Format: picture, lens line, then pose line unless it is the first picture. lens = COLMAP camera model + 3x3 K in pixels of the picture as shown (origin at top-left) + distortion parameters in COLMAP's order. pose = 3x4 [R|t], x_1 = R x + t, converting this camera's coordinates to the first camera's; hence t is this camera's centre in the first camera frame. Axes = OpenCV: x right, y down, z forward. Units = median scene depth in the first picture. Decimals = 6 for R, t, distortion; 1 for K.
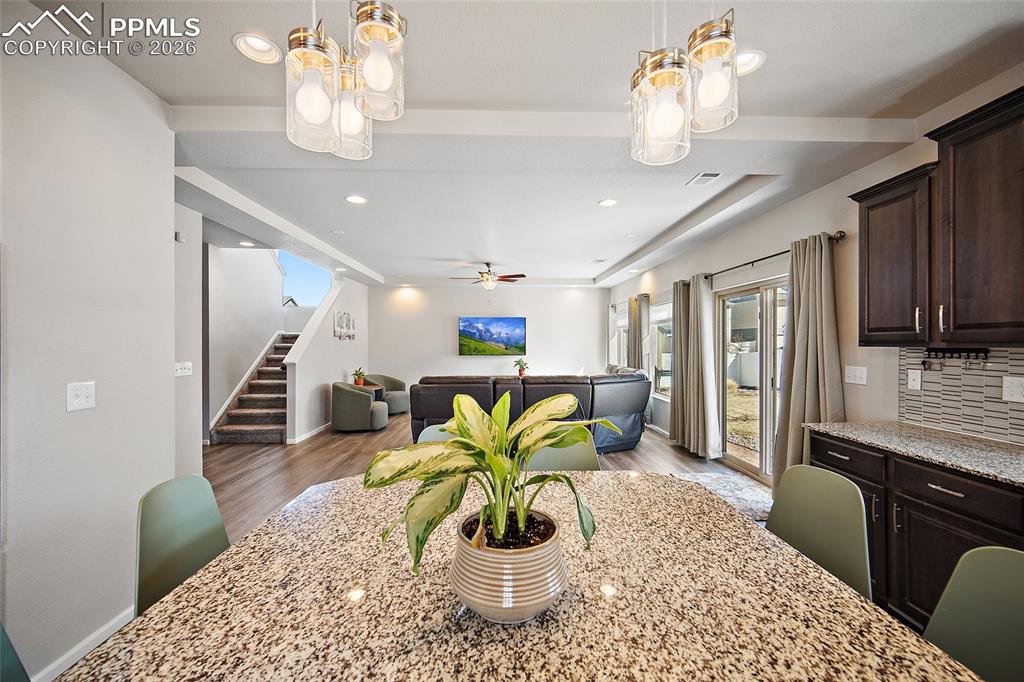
lens RADIAL K [[407.6, 0, 511.9], [0, 407.6, 342.5], [0, 0, 1]] dist [-0.001602, -0.000042]
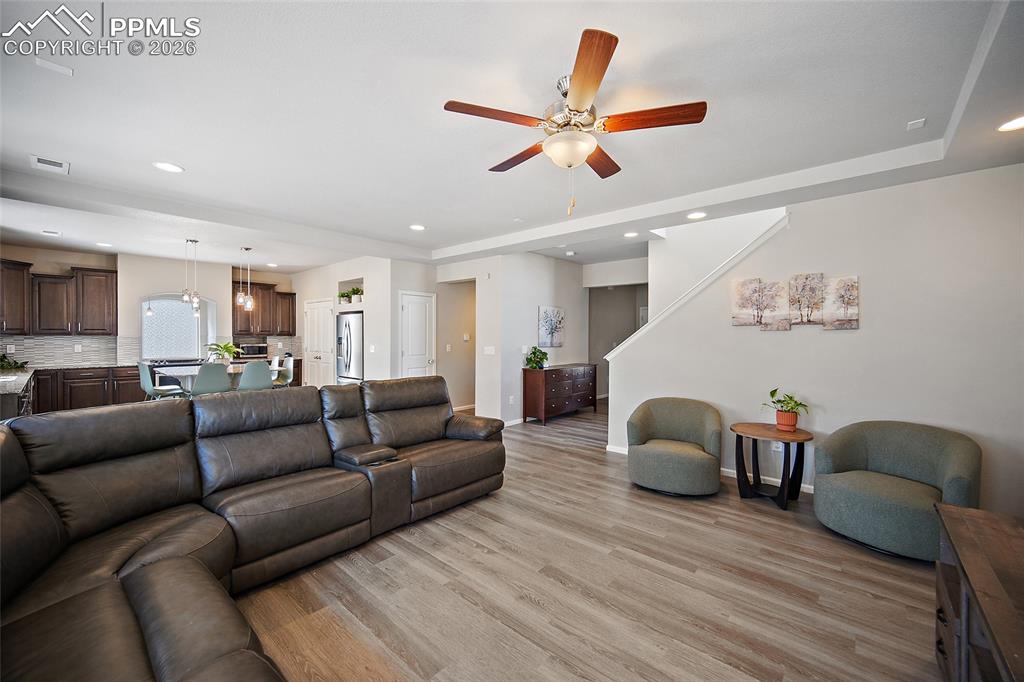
lens RADIAL K [[413.2, 0, 516.5], [0, 413.2, 337.6], [0, 0, 1]] dist [-0.001455, 0.000042]
pose [[-0.692382, 0.002187, -0.721528, 0.291001], [-0.002013, 0.999986, 0.004962, -0.000072], [0.721529, 0.004888, -0.692367, 1.712745]]
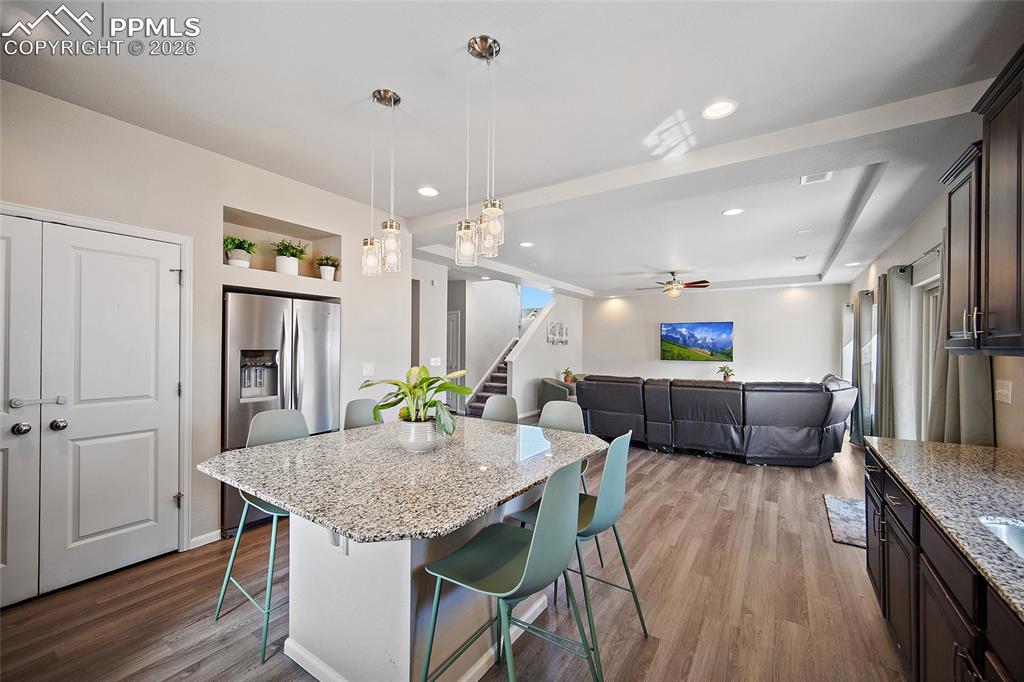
lens RADIAL K [[402.9, 0, 515.6], [0, 402.9, 346.2], [0, 0, 1]] dist [-0.000827, -0.000069]
pose [[0.811859, 0.005725, -0.583825, 0.314492], [-0.007553, 0.999971, -0.000698, -0.000419], [0.583804, 0.004977, 0.811879, -0.111684]]
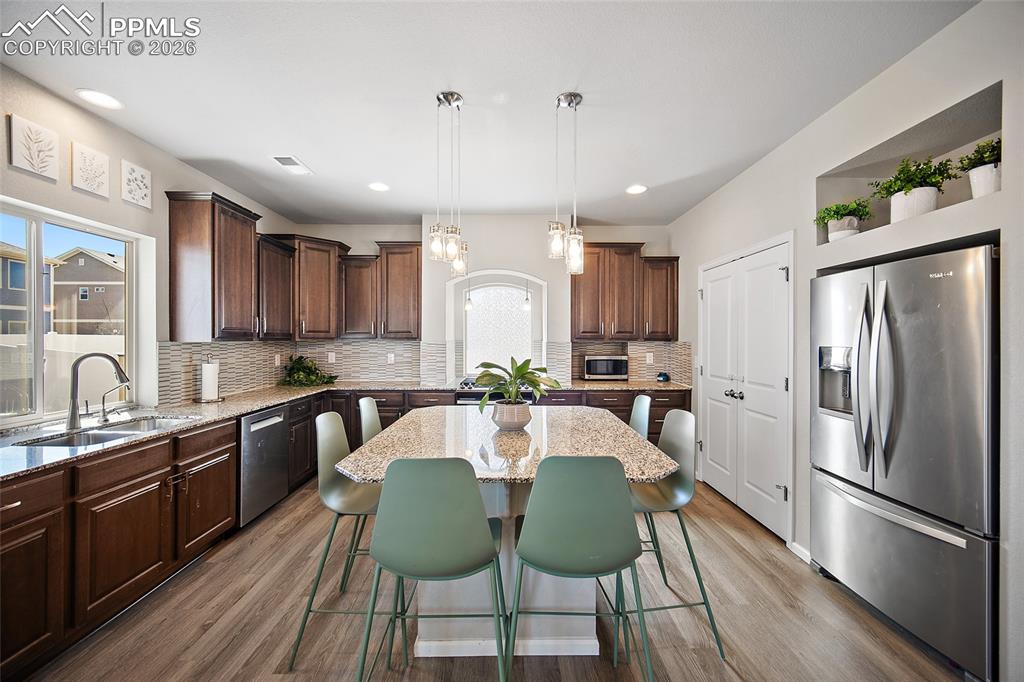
lens RADIAL K [[400.8, 0, 512.6], [0, 400.8, 340.4], [0, 0, 1]] dist [-0.002762, 0.000080]
pose [[-0.999370, -0.002119, 0.035427, -0.017898], [-0.002022, 0.999994, 0.002770, -0.000210], [-0.035433, 0.002696, -0.999368, 0.633638]]
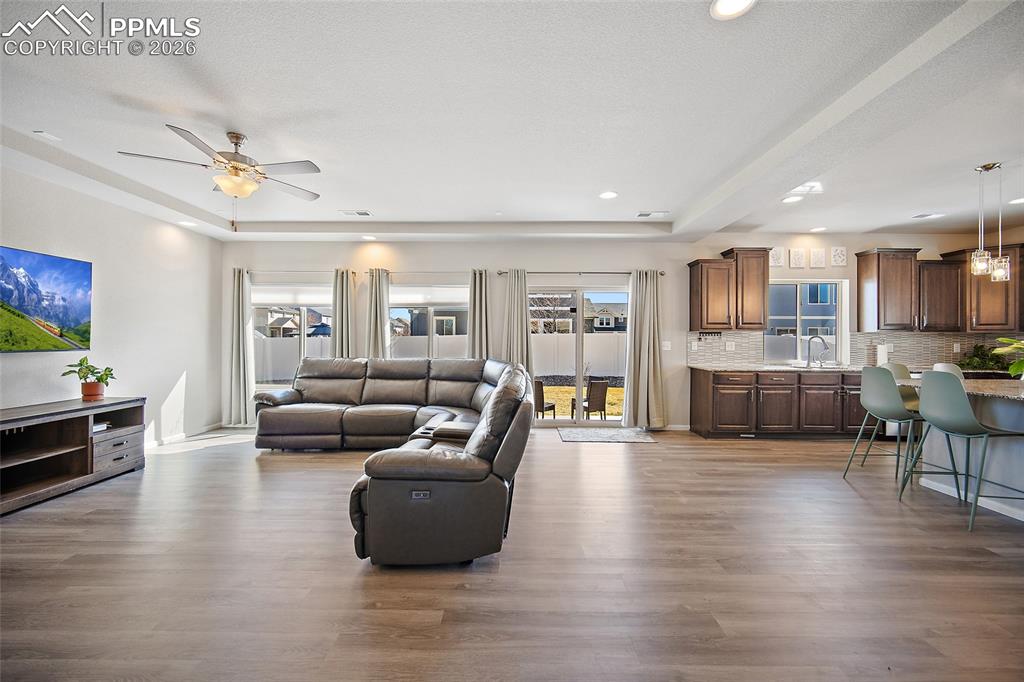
lens RADIAL K [[400.8, 0, 512.6], [0, 400.8, 340.4], [0, 0, 1]] dist [-0.002762, 0.000080]
pose [[0.053445, -0.002363, 0.998568, -0.677528], [-0.005785, 0.999980, 0.002675, 0.031024], [-0.998554, -0.005920, 0.053431, 0.971847]]
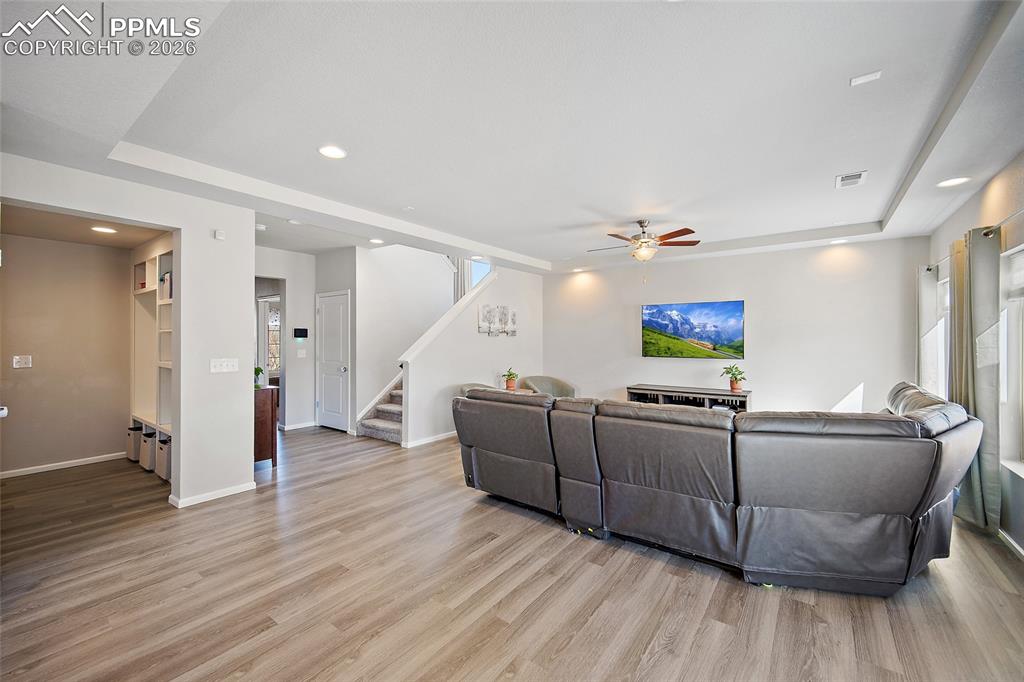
lens RADIAL K [[413.2, 0, 516.5], [0, 413.2, 337.6], [0, 0, 1]] dist [-0.001455, 0.000042]
pose [[0.782974, -0.002045, -0.622051, 0.290932], [0.000118, 0.999995, -0.003139, -0.001182], [0.622055, 0.002384, 0.782970, 0.482442]]
